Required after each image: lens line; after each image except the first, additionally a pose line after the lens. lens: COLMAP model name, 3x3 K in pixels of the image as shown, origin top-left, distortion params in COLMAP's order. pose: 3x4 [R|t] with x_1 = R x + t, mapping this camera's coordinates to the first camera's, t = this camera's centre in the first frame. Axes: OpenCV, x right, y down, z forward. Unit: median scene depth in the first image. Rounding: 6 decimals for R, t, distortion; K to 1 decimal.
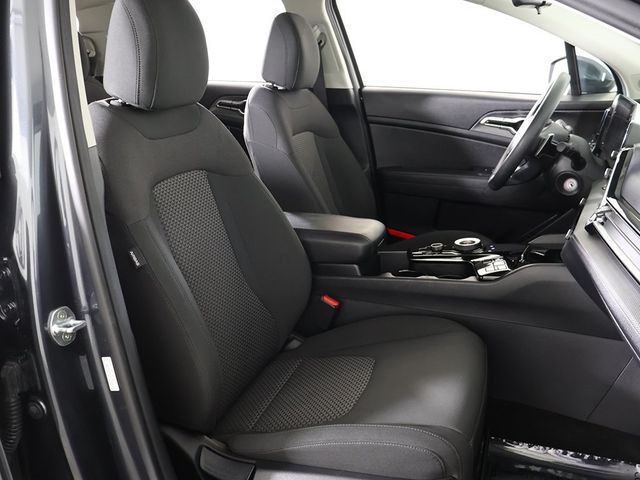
lens RADIAL K [[612.4, 0, 320.0], [0, 612.4, 240.0], [0, 0, 1]] dist [-0.000935, 0.013801]
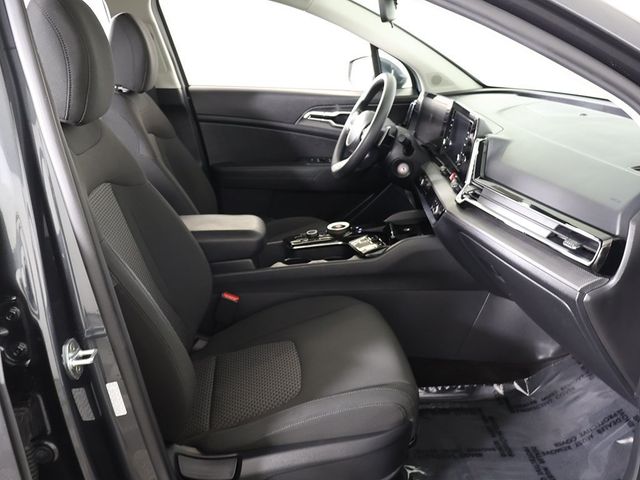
lens RADIAL K [[612.4, 0, 320.0], [0, 612.4, 240.0], [0, 0, 1]] dist [-0.000935, 0.013801]
pose [[0.907715, -0.119132, 0.402321, -0.232036], [0.111093, 0.992864, 0.043350, -0.022766], [-0.404614, 0.005345, 0.914472, -0.017092]]
